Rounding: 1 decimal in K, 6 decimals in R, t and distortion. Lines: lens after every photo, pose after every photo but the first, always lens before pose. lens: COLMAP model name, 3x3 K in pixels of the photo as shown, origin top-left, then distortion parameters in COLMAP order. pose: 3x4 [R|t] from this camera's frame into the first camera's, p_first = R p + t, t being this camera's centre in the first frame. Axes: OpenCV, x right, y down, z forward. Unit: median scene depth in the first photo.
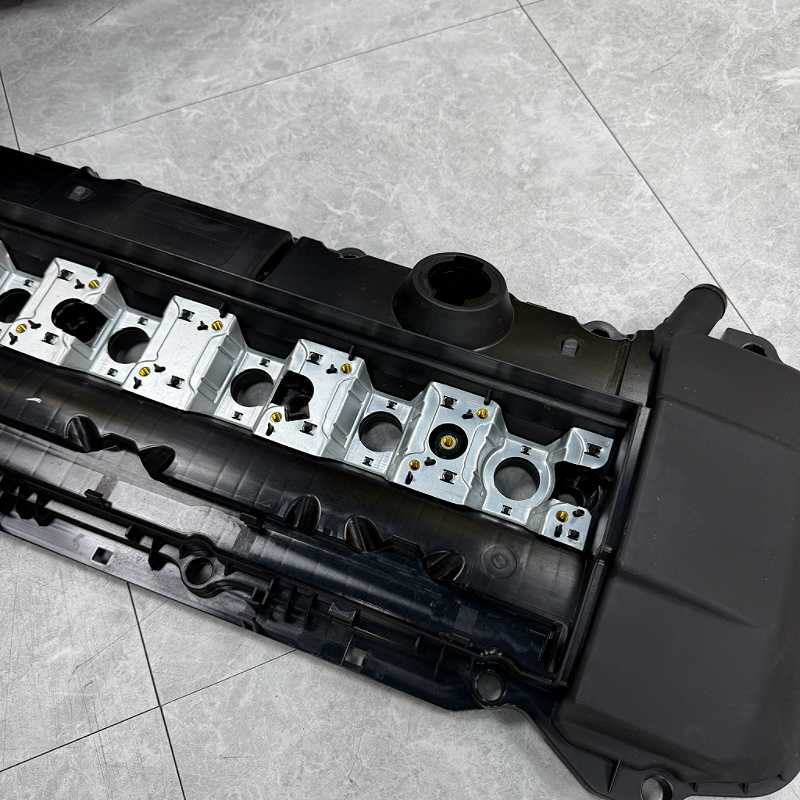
lens RADIAL K [[795.4, 0, 403.2], [0, 795.4, 396.9], [0, 0, 1]] dist [-0.024165, 0.000000]
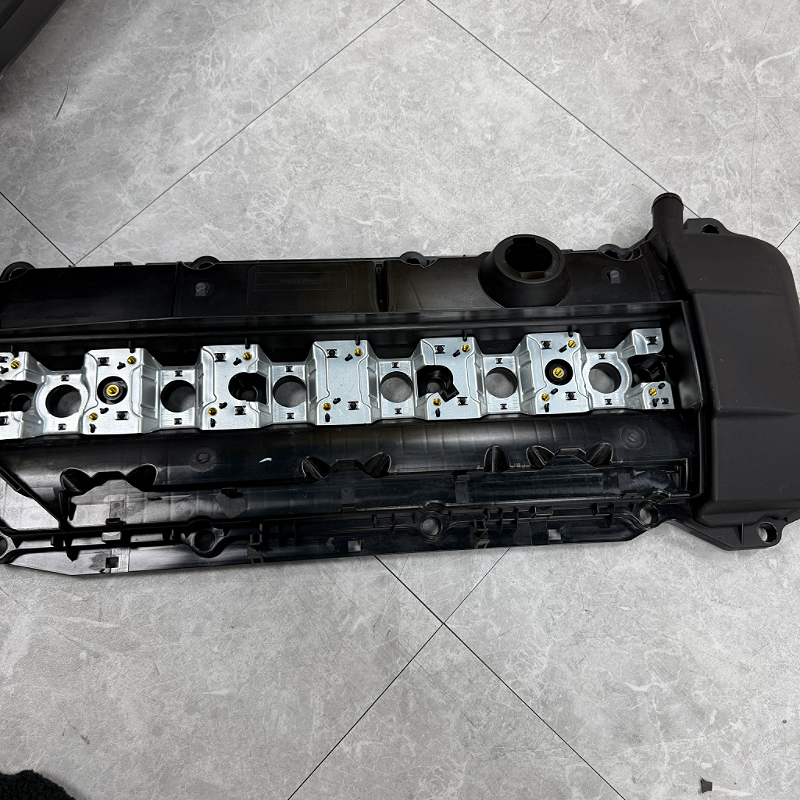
lens RADIAL K [[795.4, 0, 400.4], [0, 795.4, 398.1], [0, 0, 1]] dist [-0.024165, 0.000000]
pose [[0.907045, -0.373674, 0.194002, -0.386542], [0.336783, 0.920460, 0.198320, -0.217086], [-0.252678, -0.114548, 0.960746, -0.217557]]
